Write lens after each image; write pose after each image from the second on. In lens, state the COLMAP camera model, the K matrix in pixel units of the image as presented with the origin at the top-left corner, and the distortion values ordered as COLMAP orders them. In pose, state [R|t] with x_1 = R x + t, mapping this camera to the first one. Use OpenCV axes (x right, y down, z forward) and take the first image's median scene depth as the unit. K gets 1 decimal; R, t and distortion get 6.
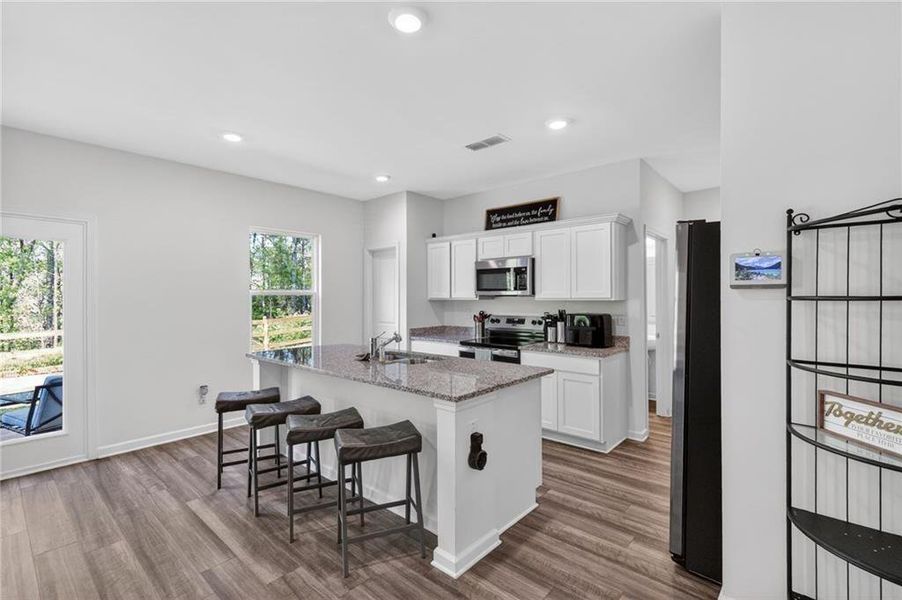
lens RADIAL K [[405.2, 0, 453.8], [0, 405.2, 299.6], [0, 0, 1]] dist [0.007482, -0.000392]
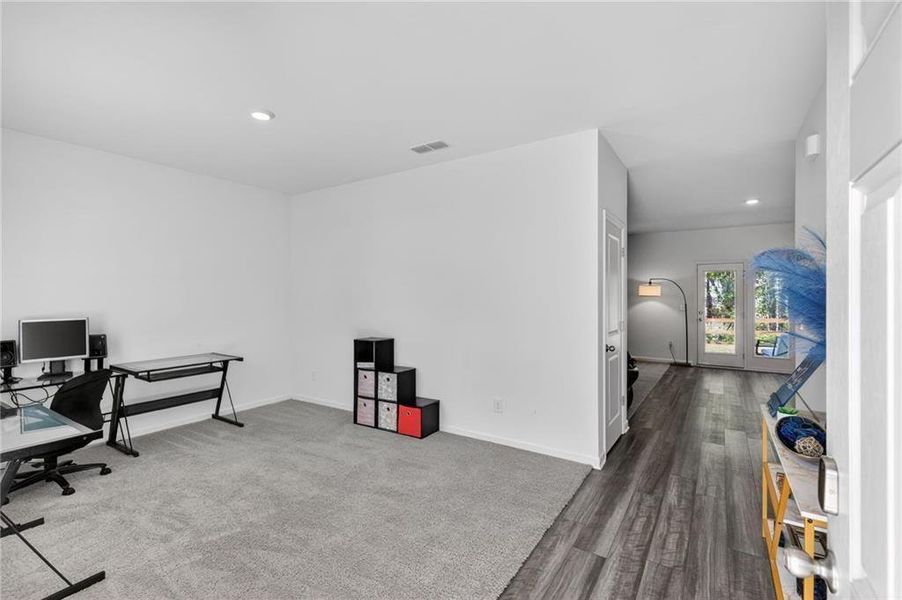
lens RADIAL K [[405.2, 0, 453.8], [0, 405.2, 299.6], [0, 0, 1]] dist [0.007482, -0.000392]
pose [[0.128587, 0.015059, -0.991584, 0.988347], [-0.010711, 0.999847, 0.013795, 0.002462], [0.991640, 0.008847, 0.128729, -1.079354]]
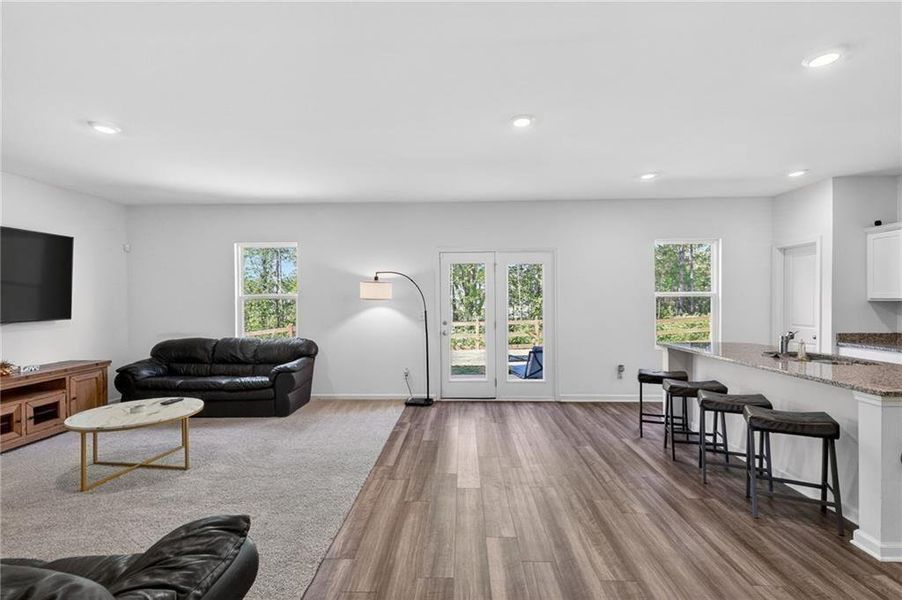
lens RADIAL K [[405.2, 0, 453.8], [0, 405.2, 299.6], [0, 0, 1]] dist [0.007482, -0.000392]
pose [[0.636272, 0.001626, -0.771463, 0.069582], [-0.002832, 0.999996, -0.000228, 0.001629], [0.771459, 0.002330, 0.636274, -0.323465]]
